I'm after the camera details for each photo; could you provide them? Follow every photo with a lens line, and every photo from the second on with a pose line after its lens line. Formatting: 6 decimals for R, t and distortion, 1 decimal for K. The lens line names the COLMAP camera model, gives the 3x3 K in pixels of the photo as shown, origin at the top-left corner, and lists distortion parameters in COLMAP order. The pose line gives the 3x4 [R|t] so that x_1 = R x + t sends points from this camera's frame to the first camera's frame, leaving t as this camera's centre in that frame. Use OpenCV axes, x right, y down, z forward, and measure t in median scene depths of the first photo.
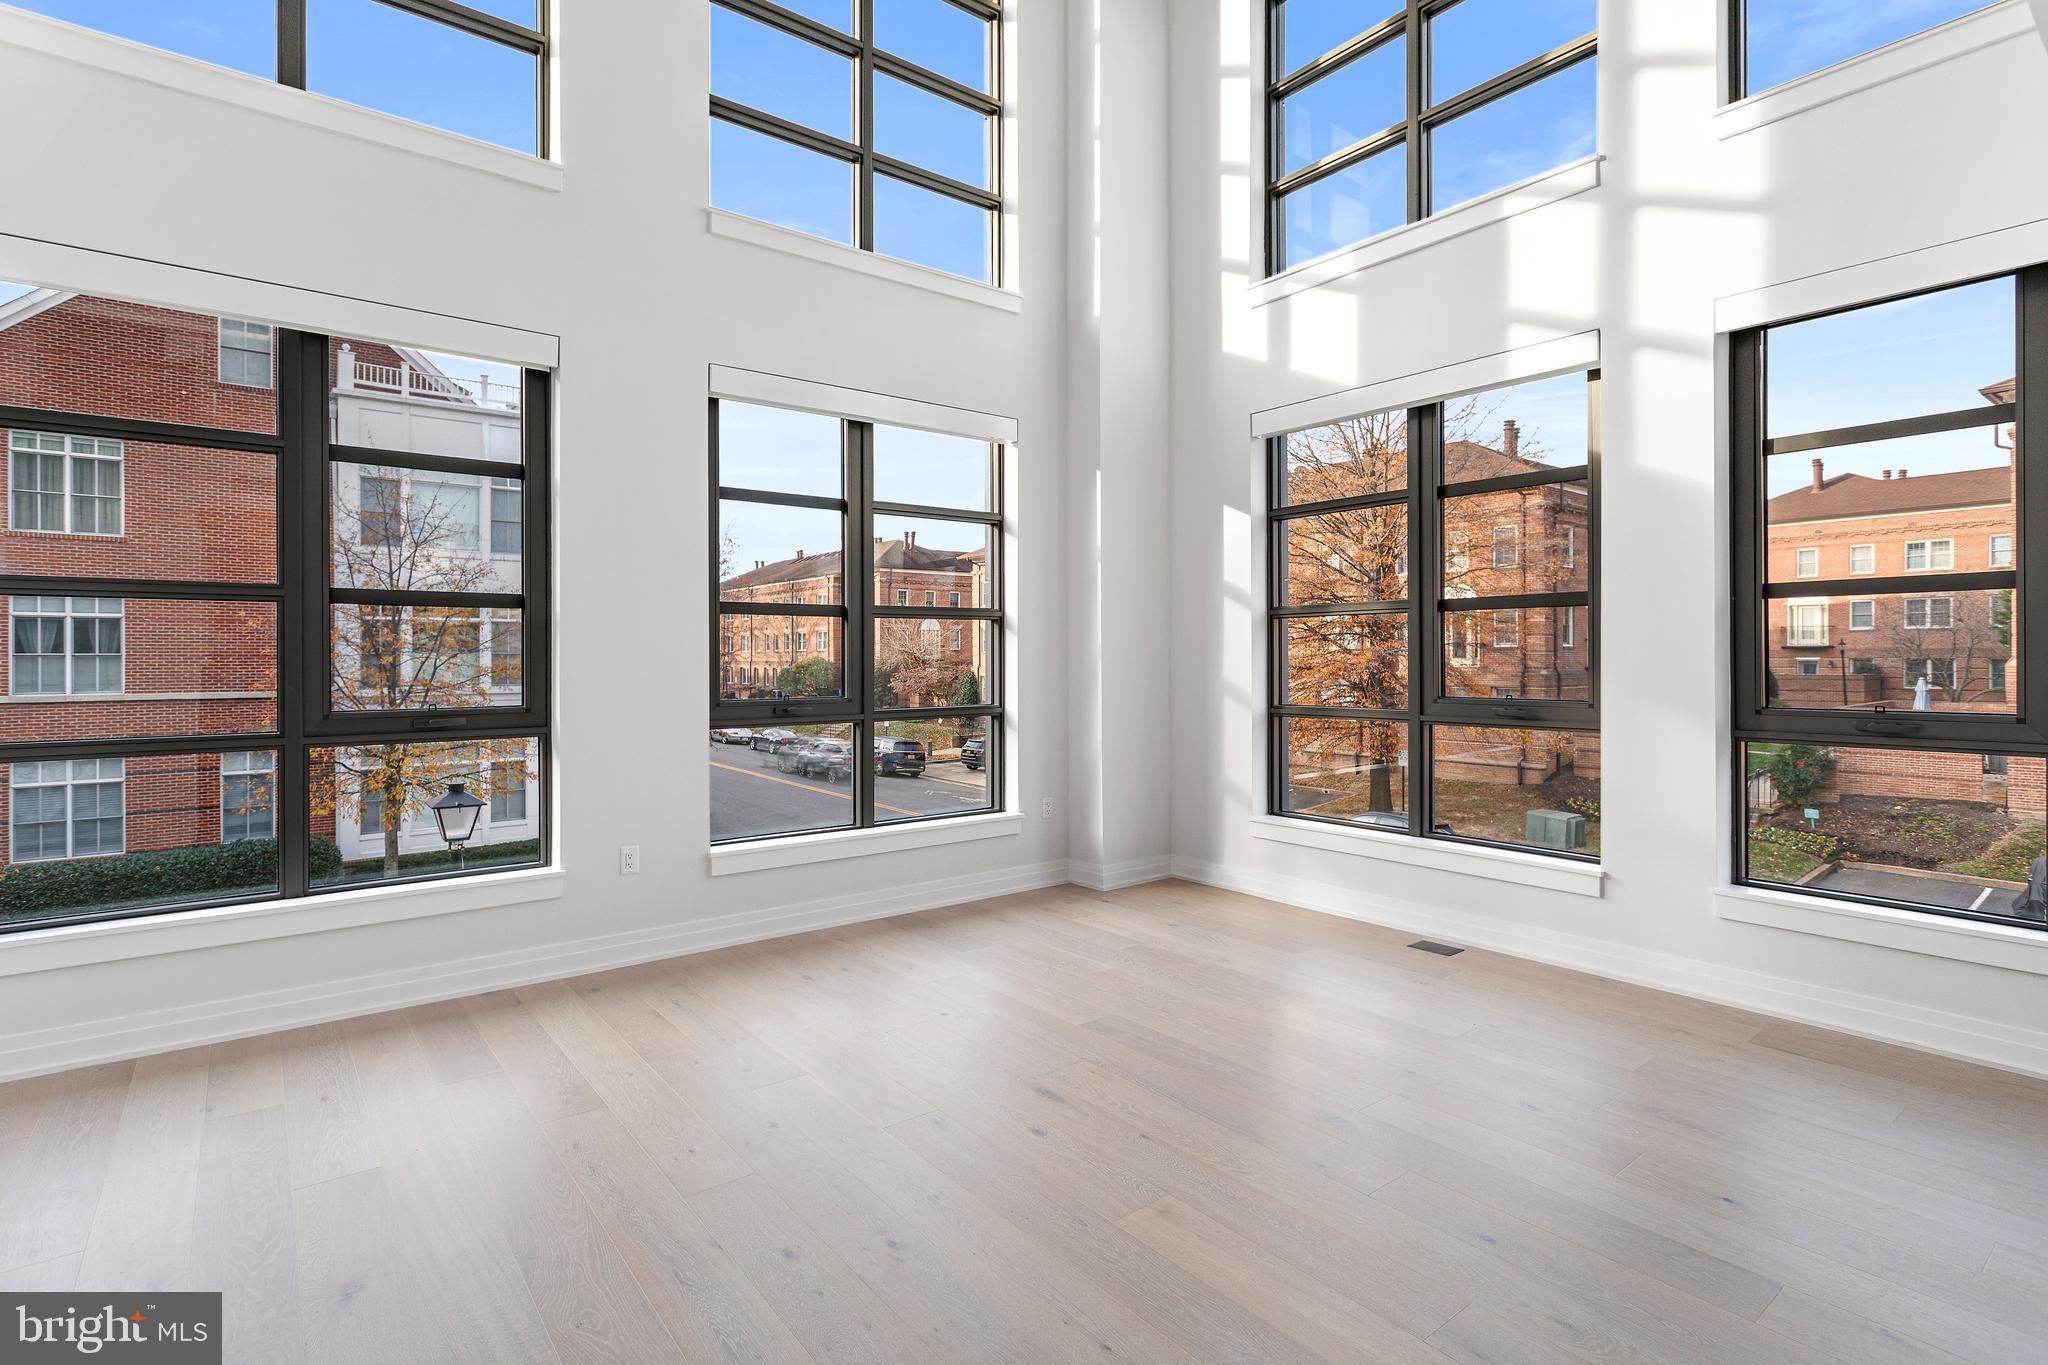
lens RADIAL K [[982.5, 0, 1006.3], [0, 982.5, 658.5], [0, 0, 1]] dist [0.003091, 0.000272]
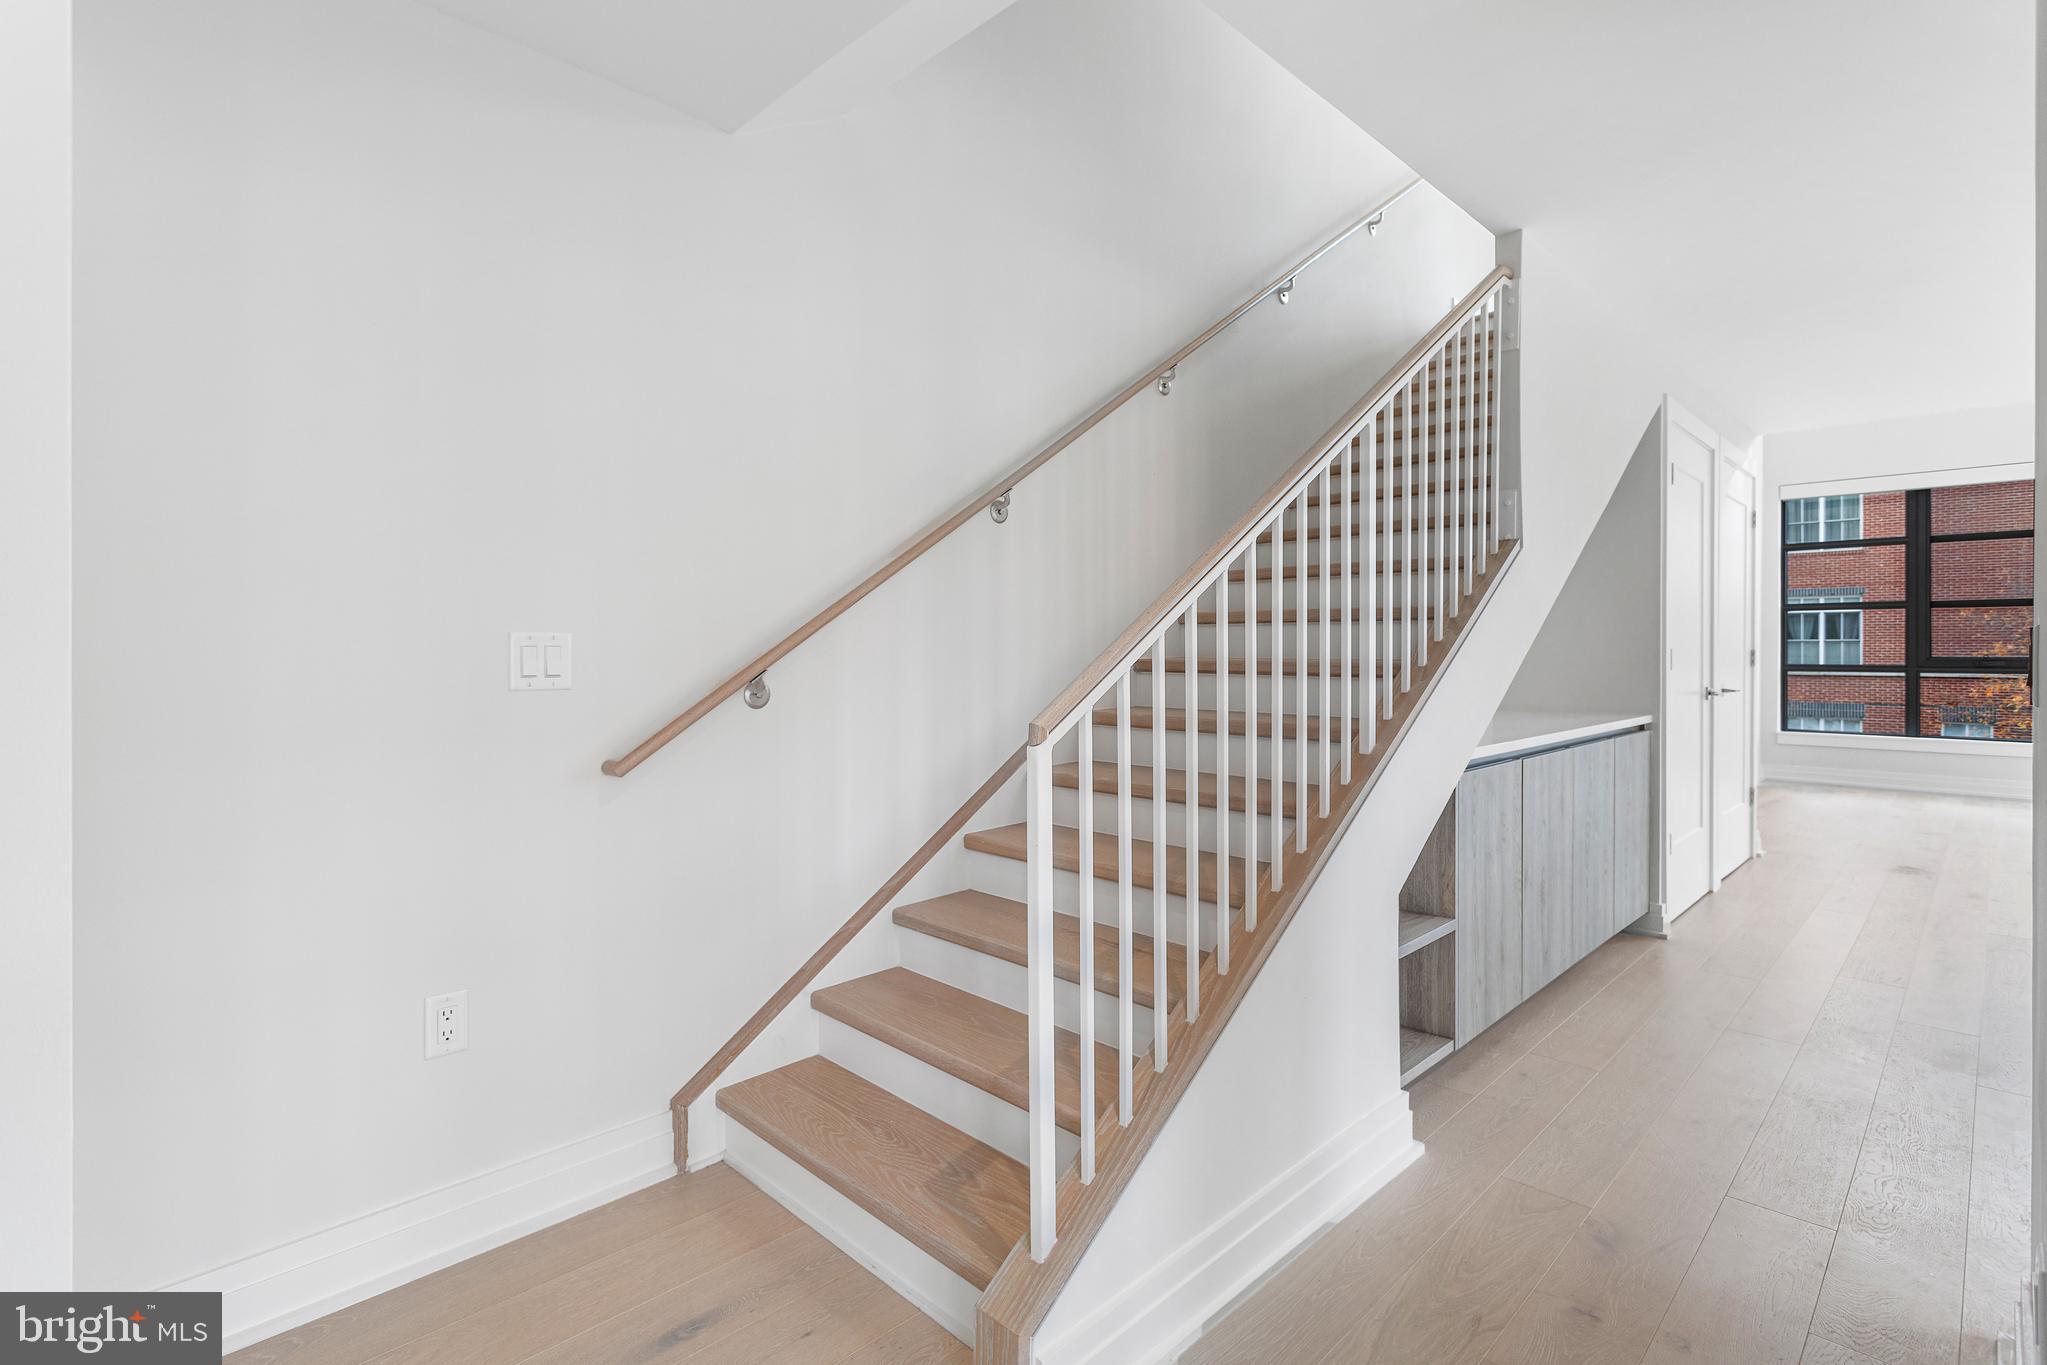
lens RADIAL K [[982.0, 0, 1005.8], [0, 982.0, 658.5], [0, 0, 1]] dist [0.003091, 0.000272]
pose [[0.117622, 0.008948, -0.993018, 0.569690], [0.001603, 0.999956, 0.009200, 0.015463], [0.993057, -0.002674, 0.117603, -0.596935]]
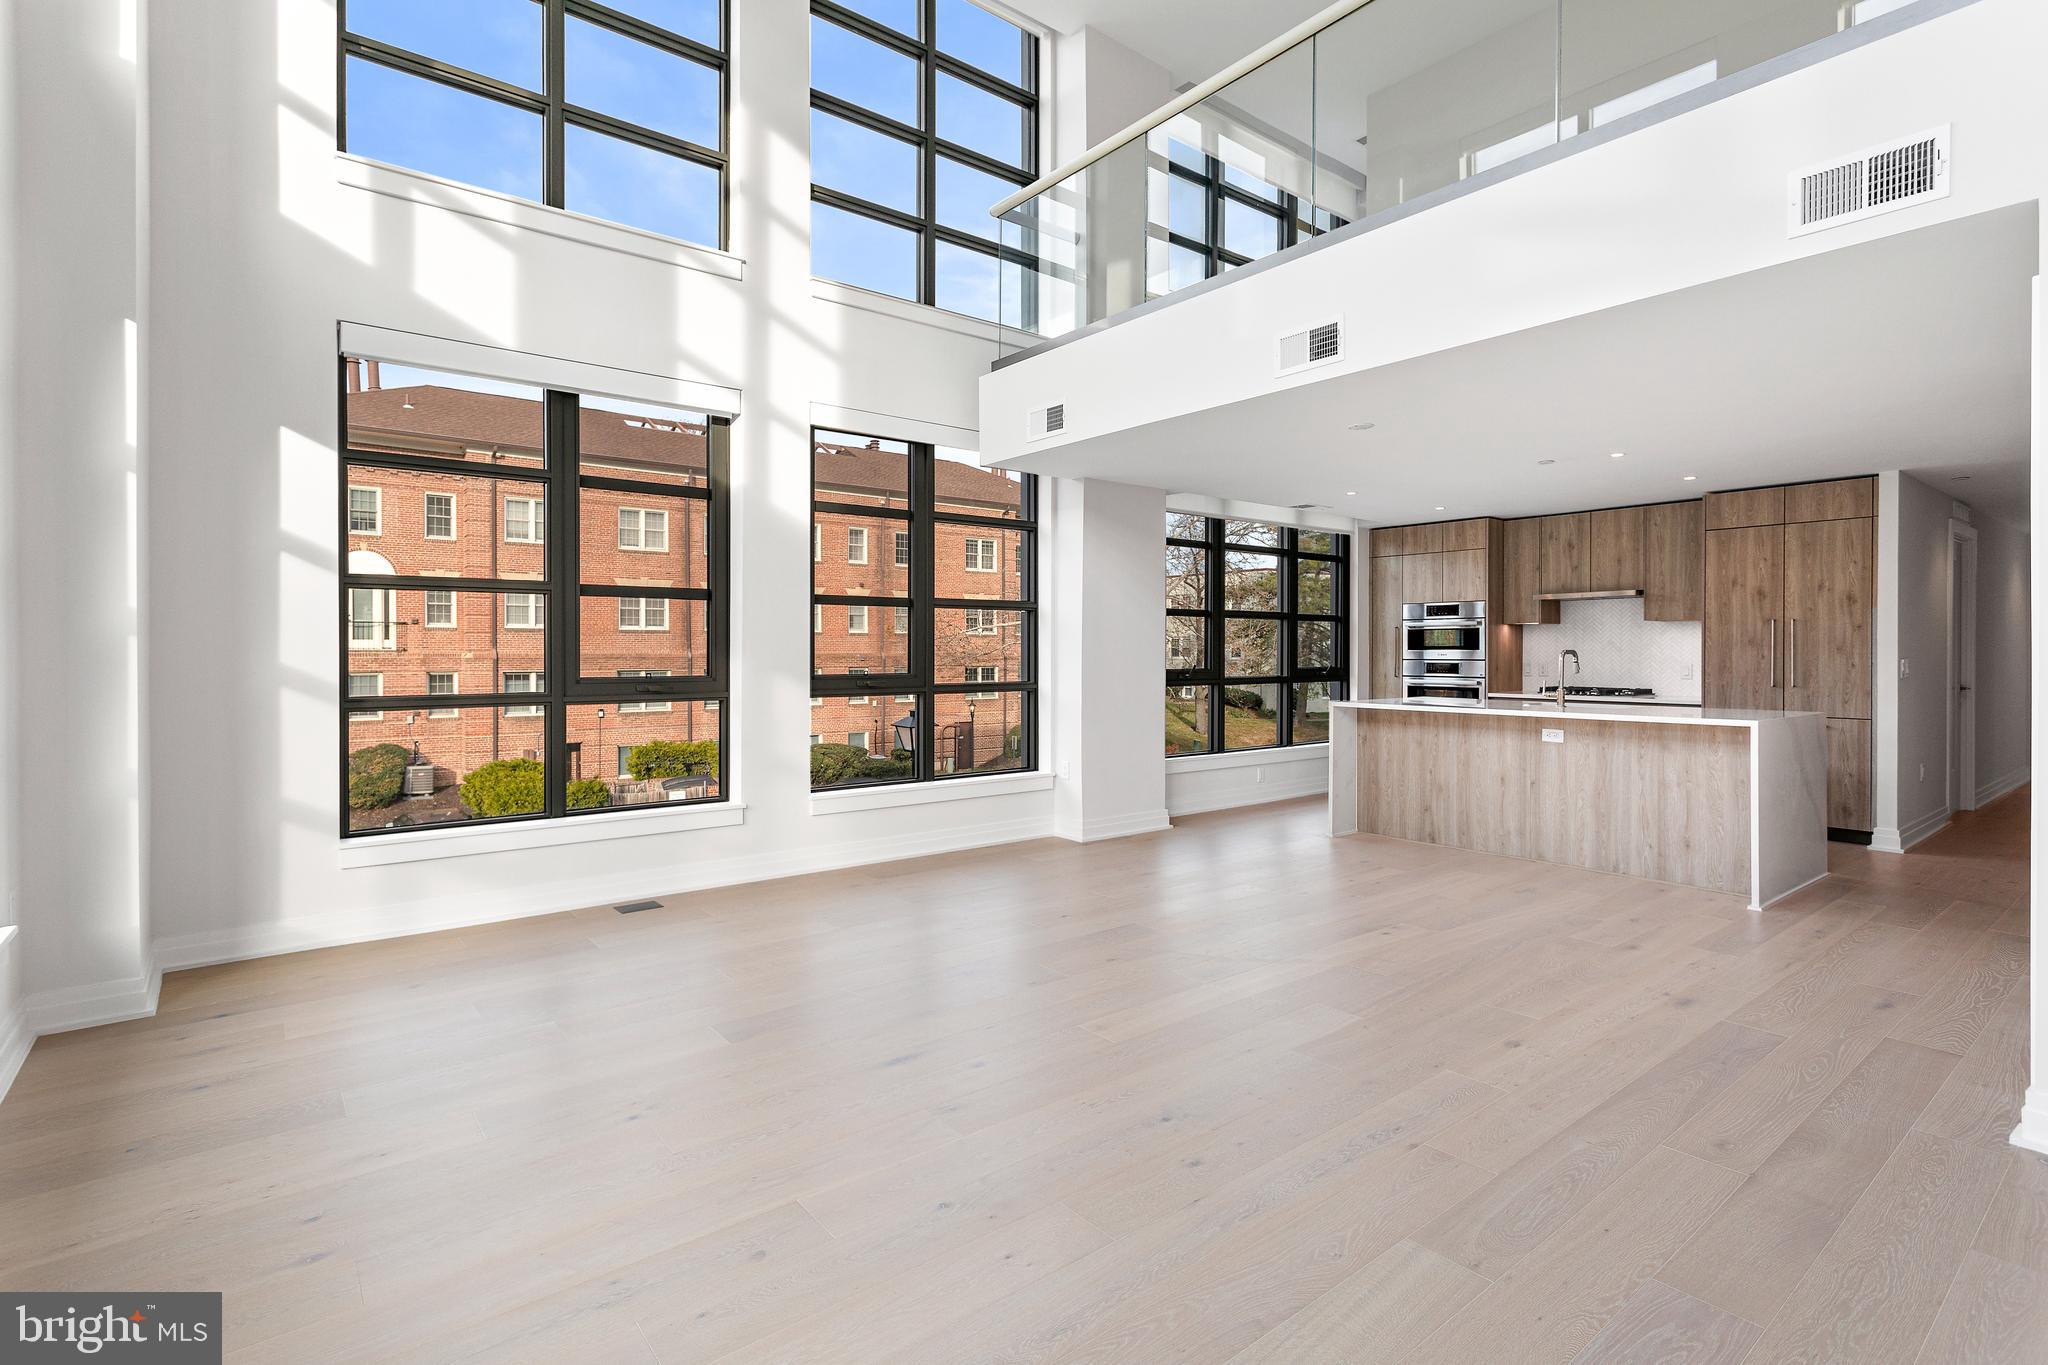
lens RADIAL K [[982.5, 0, 1006.3], [0, 982.5, 658.5], [0, 0, 1]] dist [0.003091, 0.000272]
pose [[-0.011438, -0.002857, 0.999931, -0.601531], [-0.002002, 0.999994, 0.002835, 0.014215], [-0.999933, -0.001969, -0.011444, 0.554771]]
